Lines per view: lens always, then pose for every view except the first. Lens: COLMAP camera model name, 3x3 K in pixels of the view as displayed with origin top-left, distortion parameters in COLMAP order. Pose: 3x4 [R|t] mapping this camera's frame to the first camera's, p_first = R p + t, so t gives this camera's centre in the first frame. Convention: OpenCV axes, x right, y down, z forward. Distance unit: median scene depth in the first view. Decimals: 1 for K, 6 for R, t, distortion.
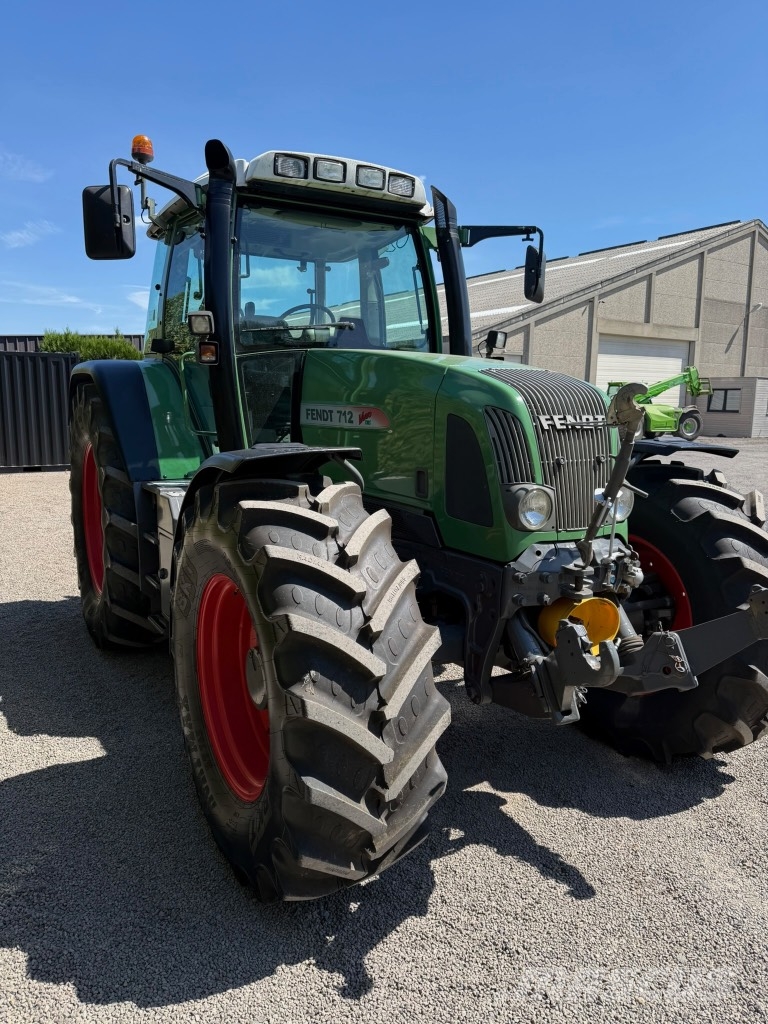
lens RADIAL K [[744.4, 0, 384.0], [0, 744.4, 512.0], [0, 0, 1]] dist [0.000801, -0.006813]
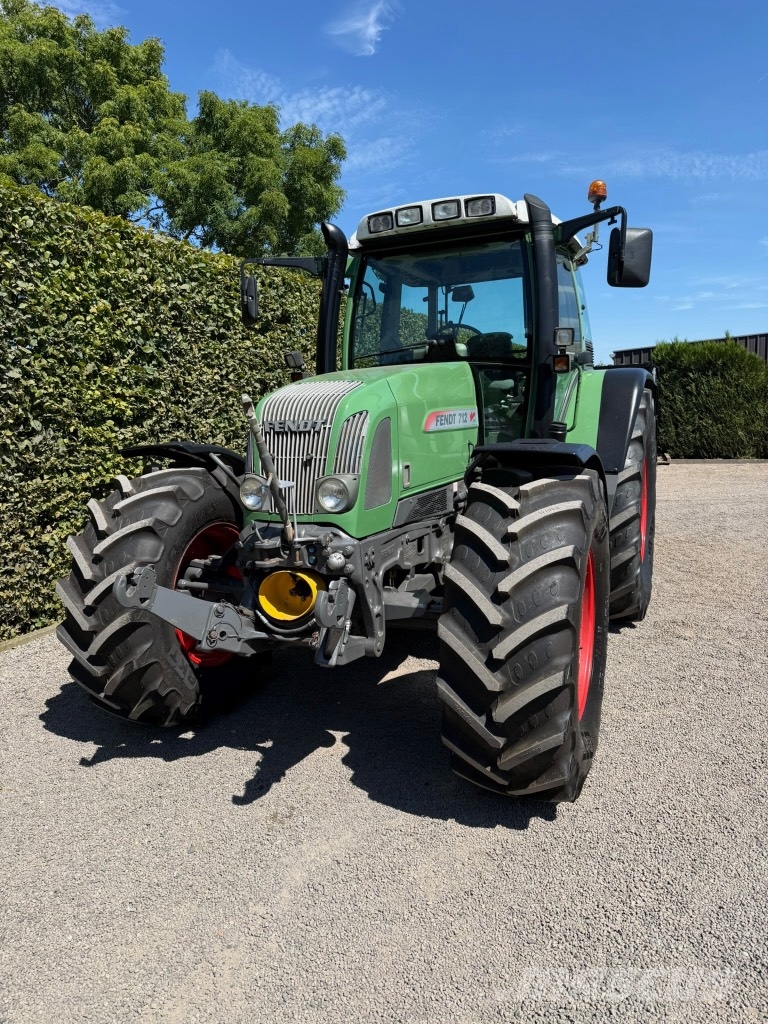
lens RADIAL K [[741.3, 0, 374.5], [0, 741.3, 515.1], [0, 0, 1]] dist [0.069538, -0.095396]
pose [[0.568320, 0.082531, -0.818658, 0.926008], [-0.085983, 0.995466, 0.040665, -0.025674], [0.818303, 0.047280, 0.572840, 0.291883]]
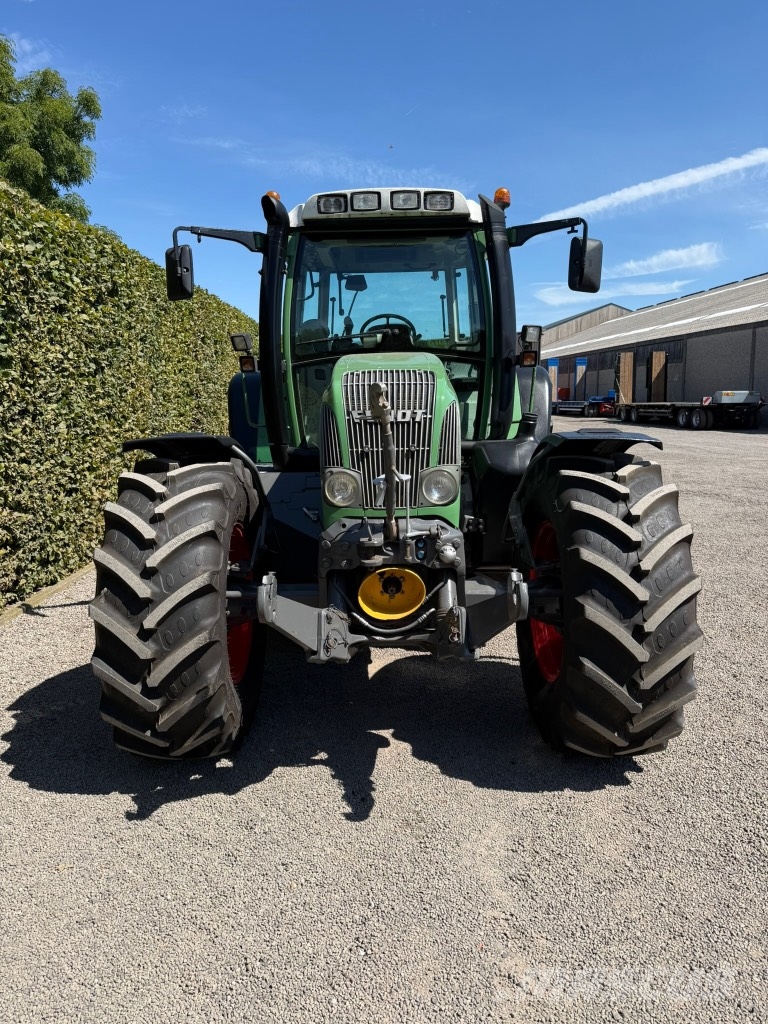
lens RADIAL K [[740.9, 0, 384.0], [0, 740.9, 512.0], [0, 0, 1]] dist [0.042190, -0.050836]
pose [[0.857627, 0.056113, -0.511202, 0.585958], [-0.050304, 0.998416, 0.025200, -0.000475], [0.511806, 0.004103, 0.859091, 0.006324]]
